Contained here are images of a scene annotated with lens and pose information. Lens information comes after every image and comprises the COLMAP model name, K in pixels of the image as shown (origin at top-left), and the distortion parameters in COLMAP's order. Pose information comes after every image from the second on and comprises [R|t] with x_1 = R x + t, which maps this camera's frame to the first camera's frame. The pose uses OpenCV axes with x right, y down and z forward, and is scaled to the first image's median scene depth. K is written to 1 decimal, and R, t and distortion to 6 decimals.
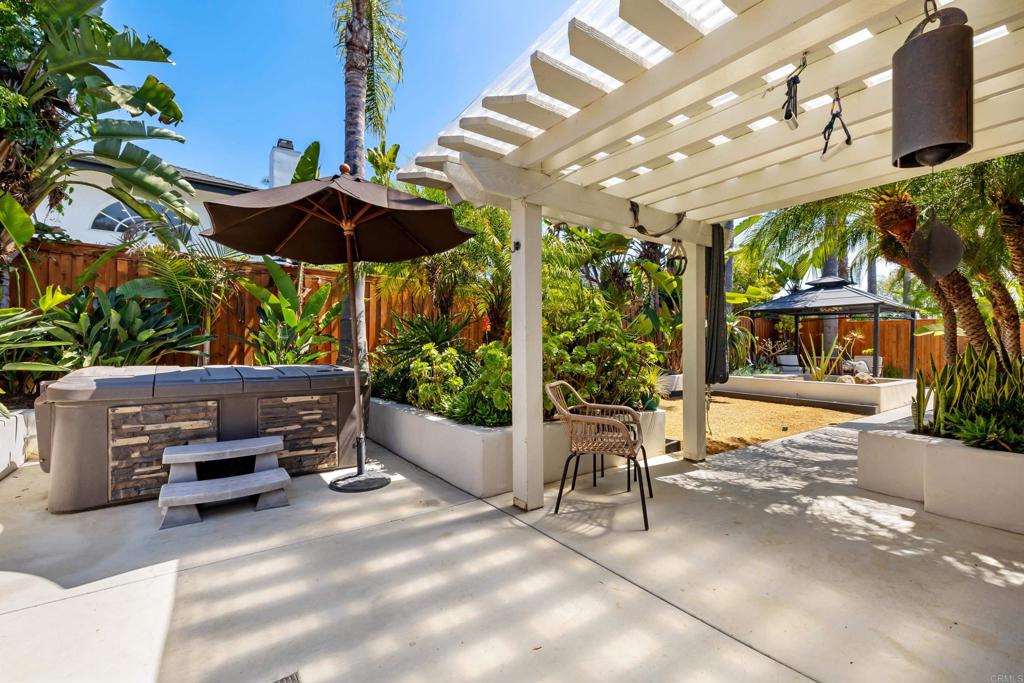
lens RADIAL K [[439.3, 0, 515.5], [0, 439.3, 345.0], [0, 0, 1]] dist [-0.000969, 0.000043]
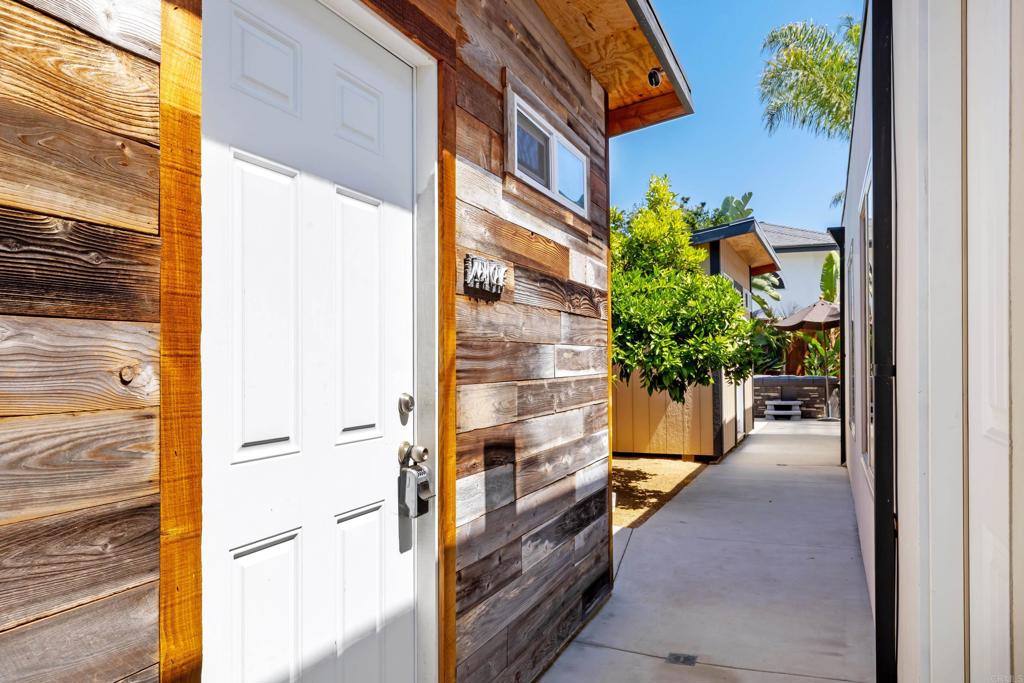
lens RADIAL K [[796.1, 0, 513.6], [0, 796.1, 345.8], [0, 0, 1]] dist [-0.008538, -0.001225]
pose [[0.542789, -0.028788, -0.839376, 2.365991], [0.014994, 0.999585, -0.024587, -0.031449], [0.839735, 0.000759, 0.542996, -2.835562]]
